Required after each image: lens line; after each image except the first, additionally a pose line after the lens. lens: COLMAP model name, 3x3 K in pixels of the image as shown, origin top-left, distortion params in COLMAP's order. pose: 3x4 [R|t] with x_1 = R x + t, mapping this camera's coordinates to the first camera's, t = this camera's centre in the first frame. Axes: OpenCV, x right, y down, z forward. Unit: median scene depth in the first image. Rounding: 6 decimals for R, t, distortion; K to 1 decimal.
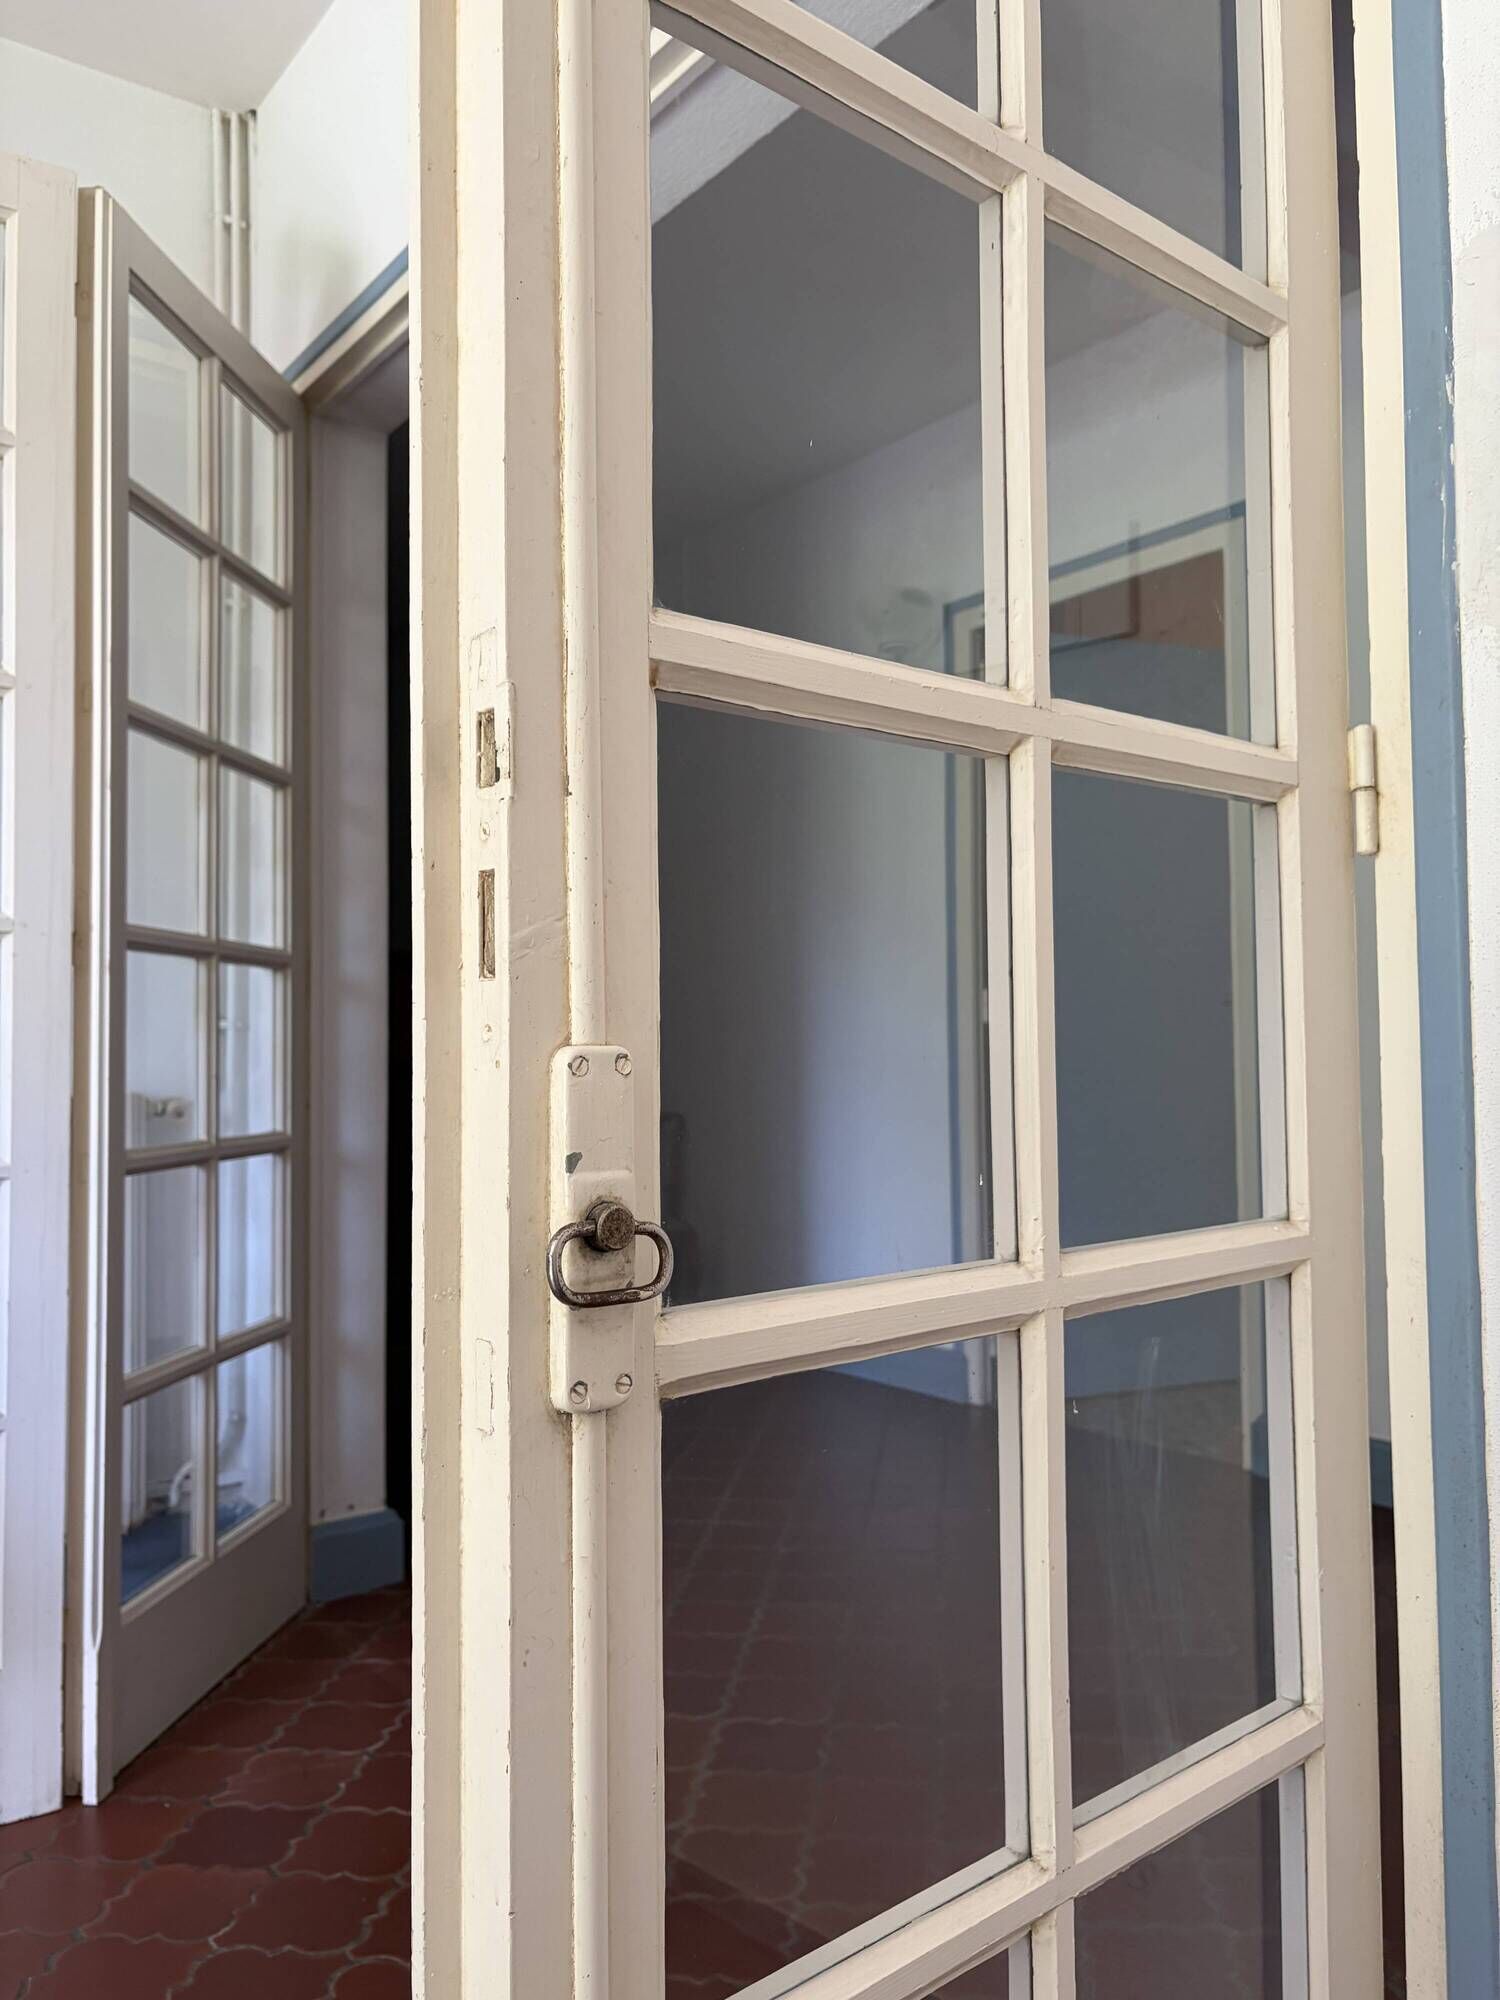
lens RADIAL K [[1424.3, 0, 805.2], [0, 1424.3, 1005.4], [0, 0, 1]] dist [0.111938, -0.117335]
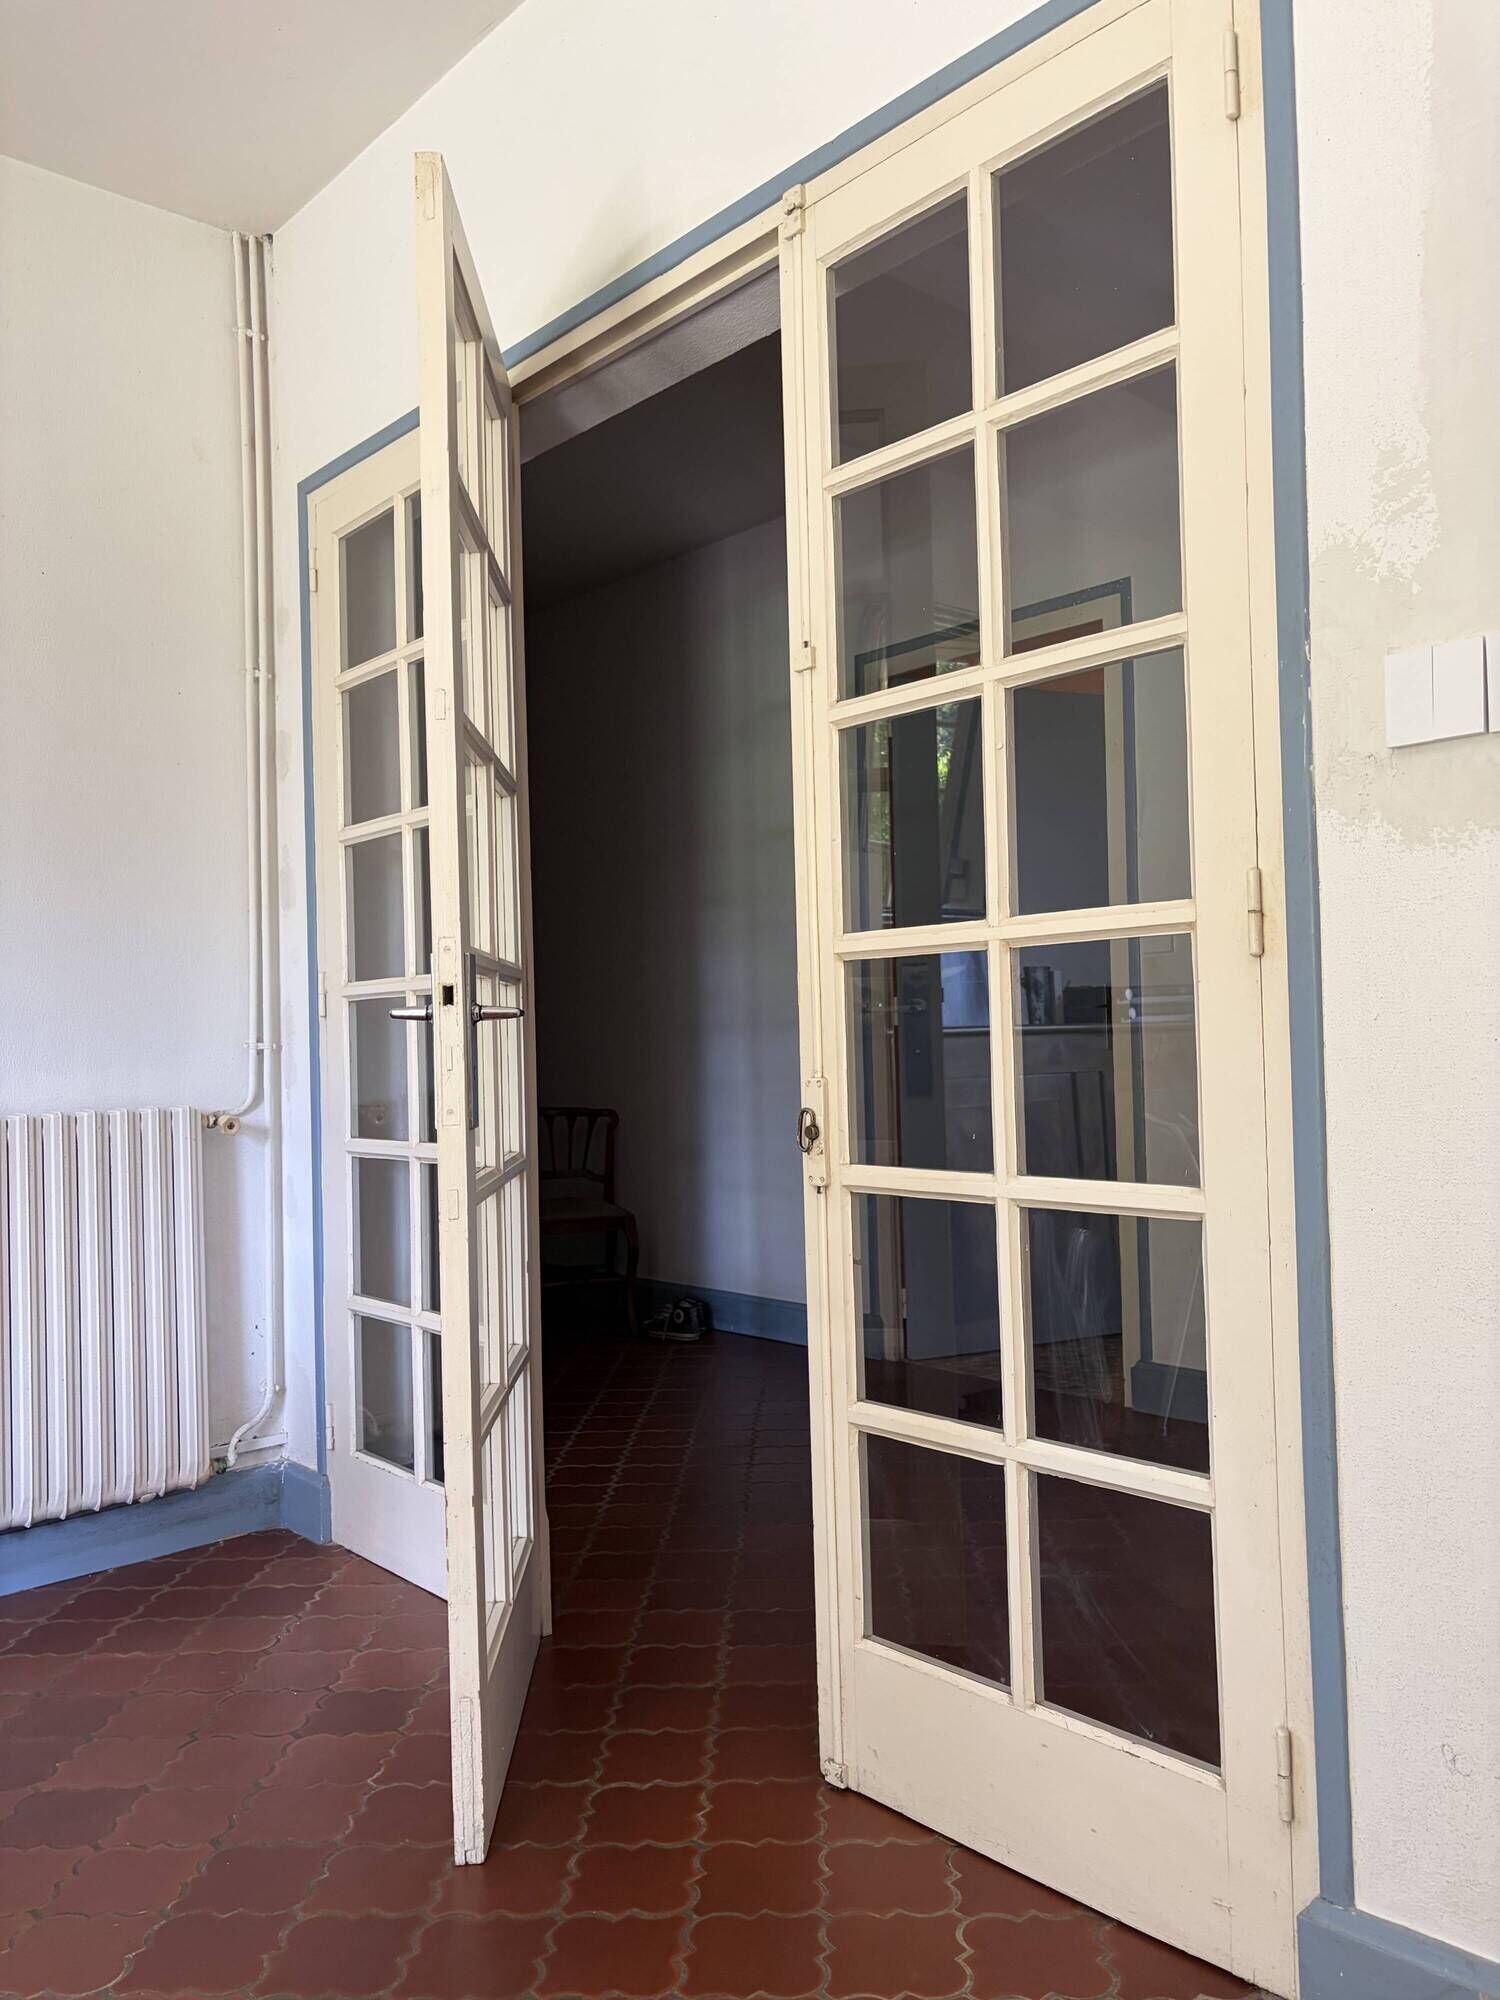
lens RADIAL K [[1518.8, 0, 752.8], [0, 1518.8, 1008.4], [0, 0, 1]] dist [0.121959, -0.161382]
pose [[0.996214, -0.015068, 0.085621, -0.154691], [0.012812, 0.999558, 0.026839, -0.057616], [-0.085988, -0.025641, 0.995966, -0.312164]]
